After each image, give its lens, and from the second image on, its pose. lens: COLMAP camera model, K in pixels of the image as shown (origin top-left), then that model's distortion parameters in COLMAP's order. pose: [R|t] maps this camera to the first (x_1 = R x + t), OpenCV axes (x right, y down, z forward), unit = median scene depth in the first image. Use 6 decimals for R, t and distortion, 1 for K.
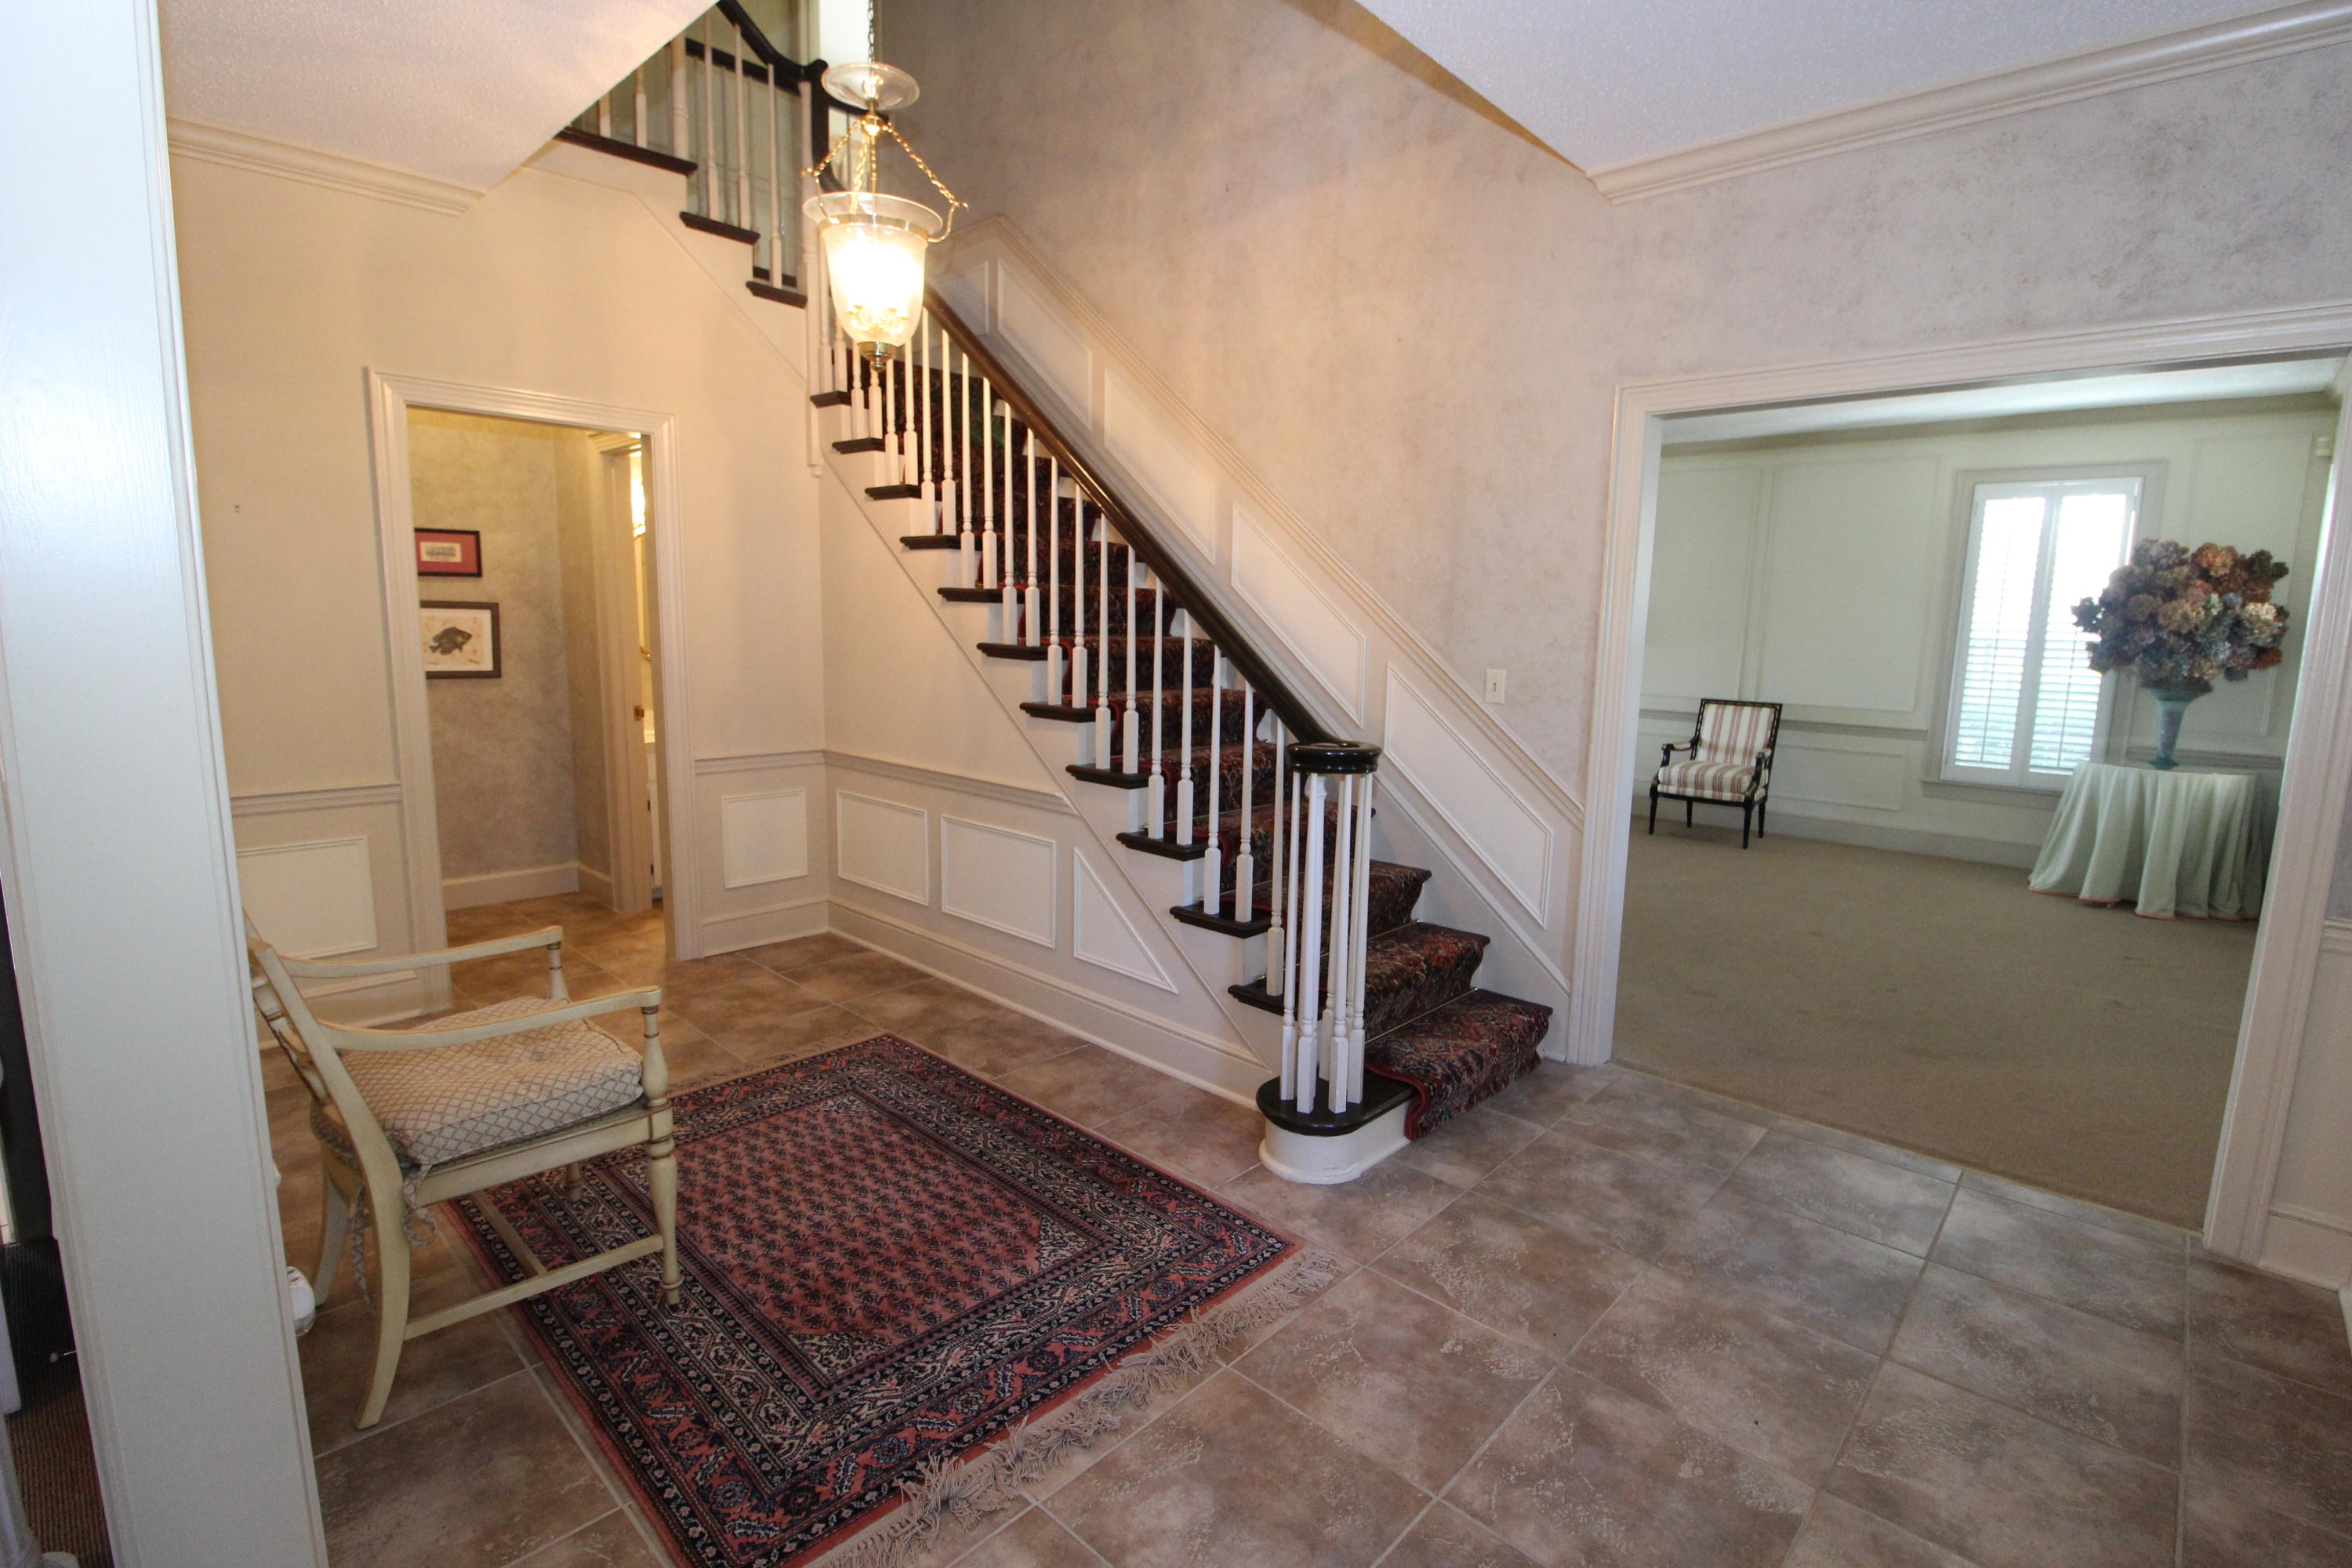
lens RADIAL K [[1083.8, 0, 1183.2], [0, 1083.8, 778.9], [0, 0, 1]] dist [0.000618, 0.000008]
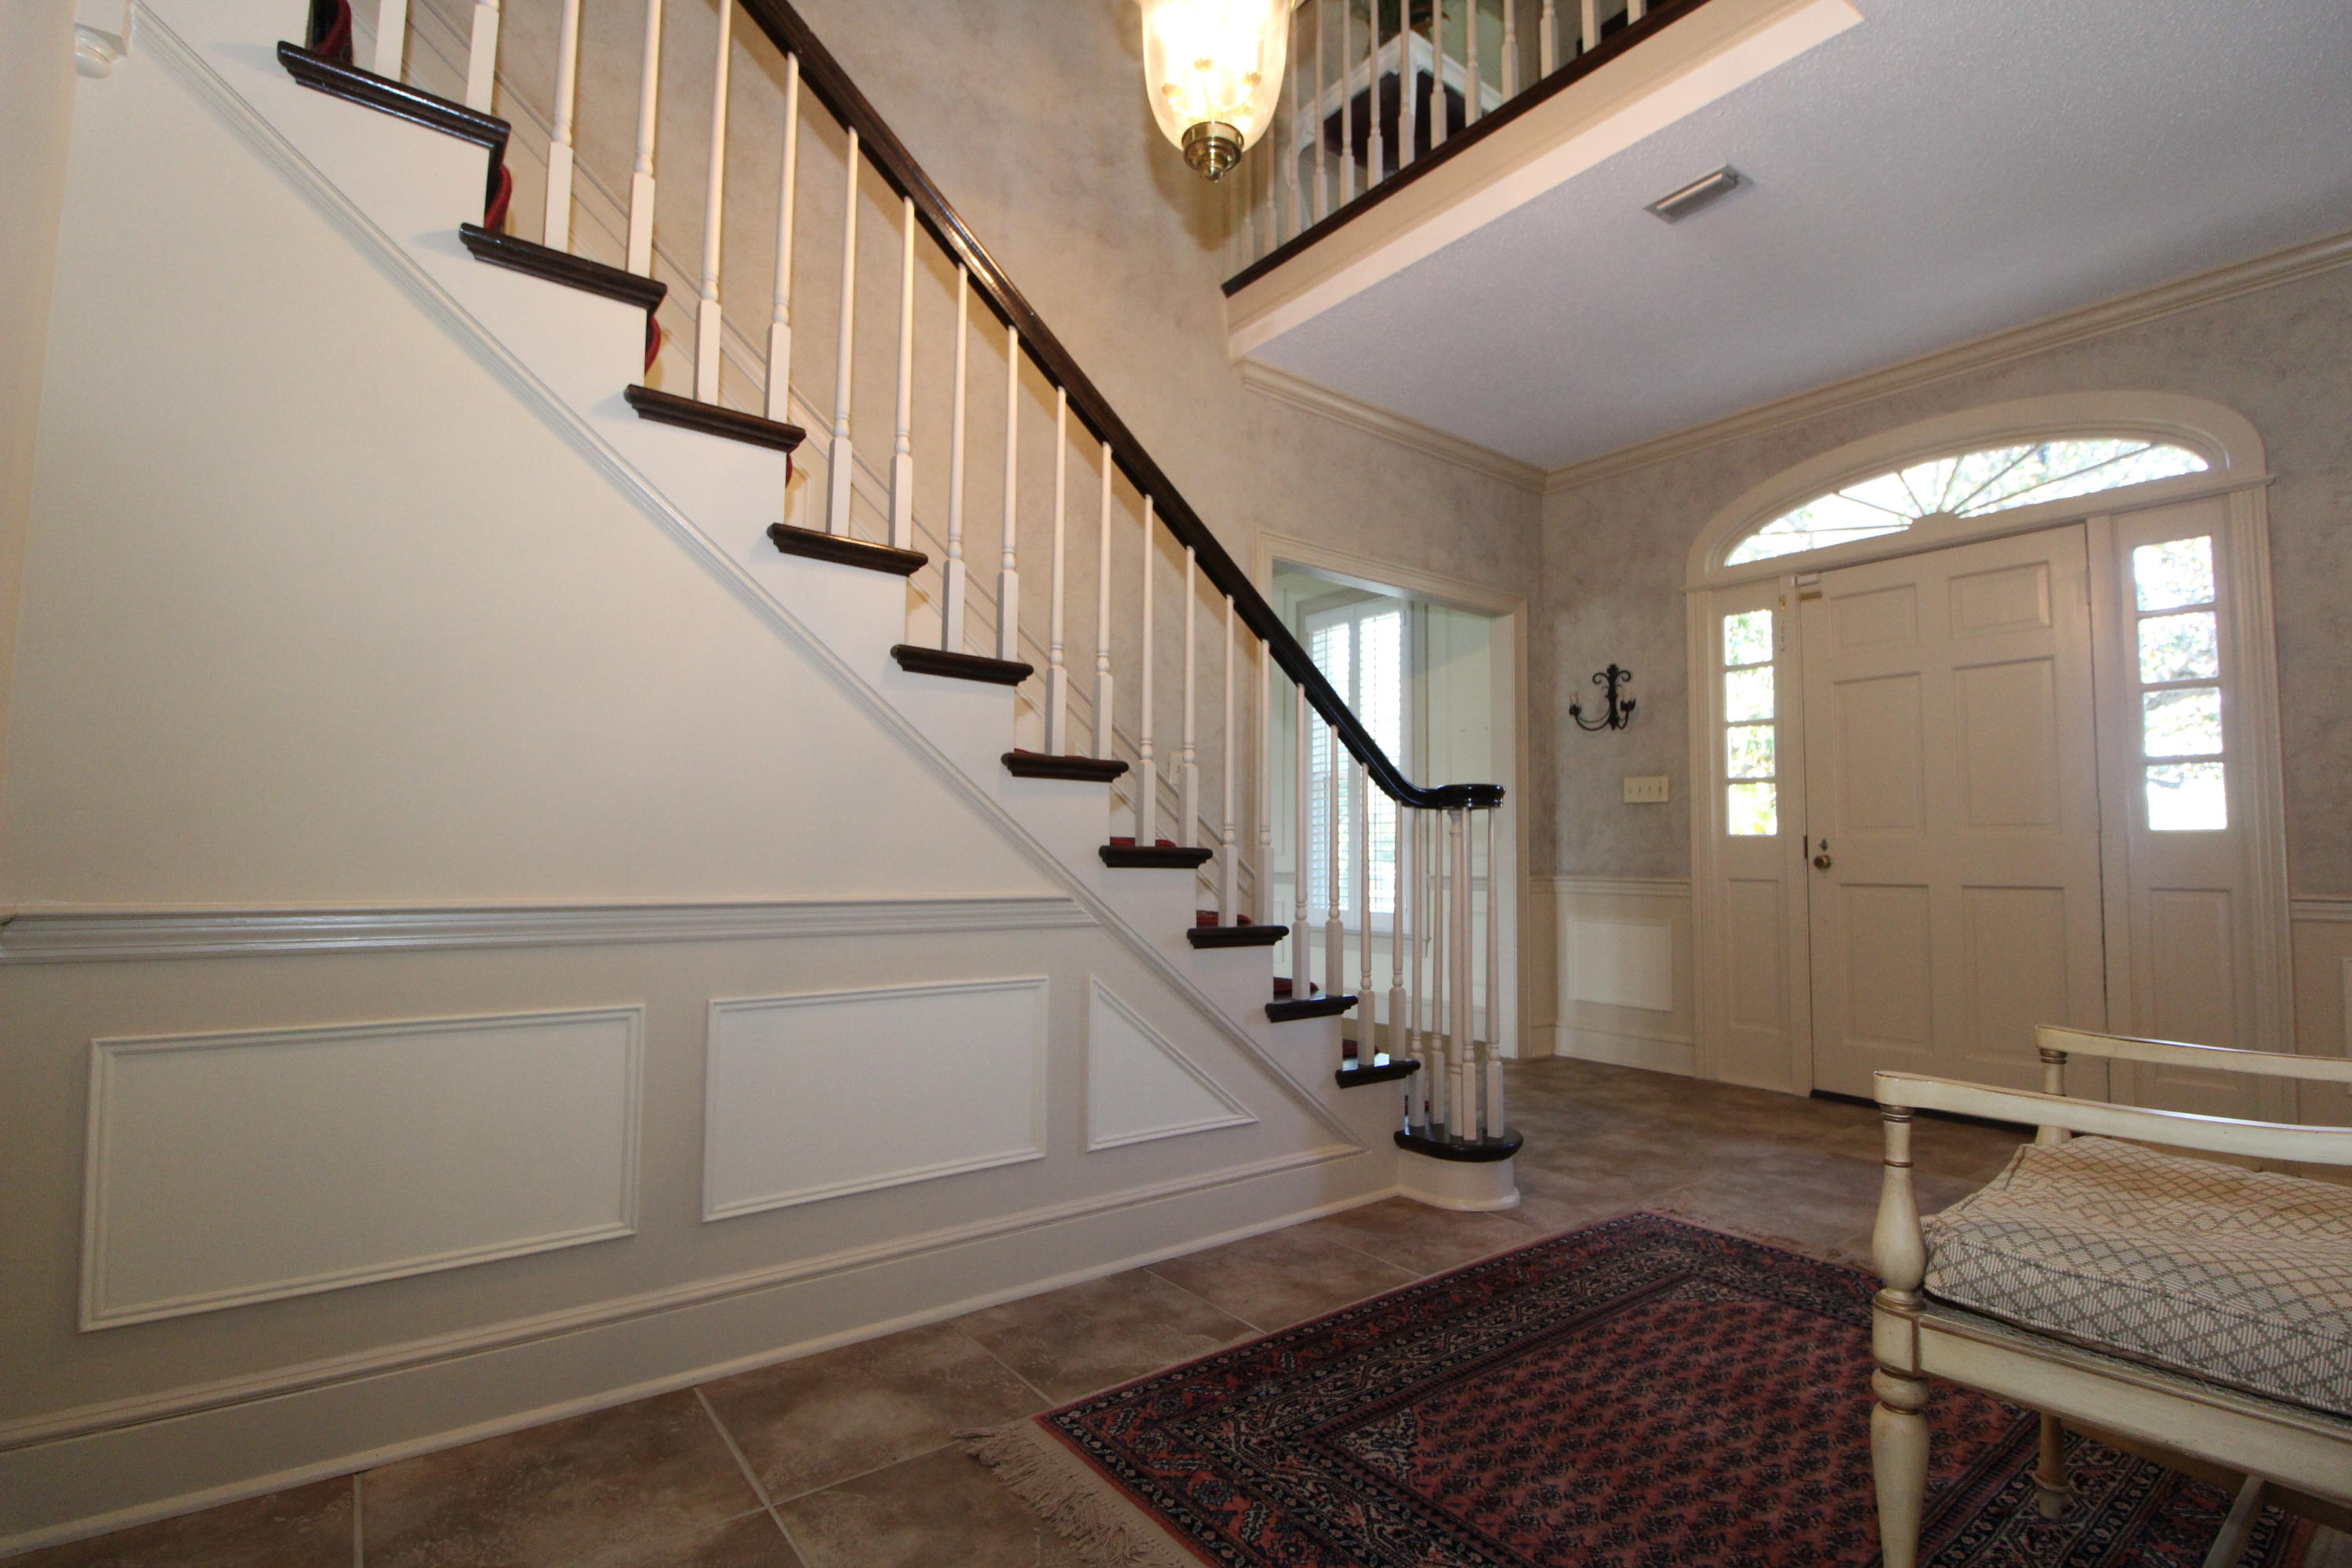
lens RADIAL K [[1083.8, 0, 1185.2], [0, 1083.8, 785.8], [0, 0, 1]] dist [0.000618, 0.000008]
pose [[0.146576, 0.058763, 0.987452, -0.807849], [0.138732, 0.987147, -0.079338, 0.009523], [-0.979423, 0.148620, 0.136540, 0.899376]]
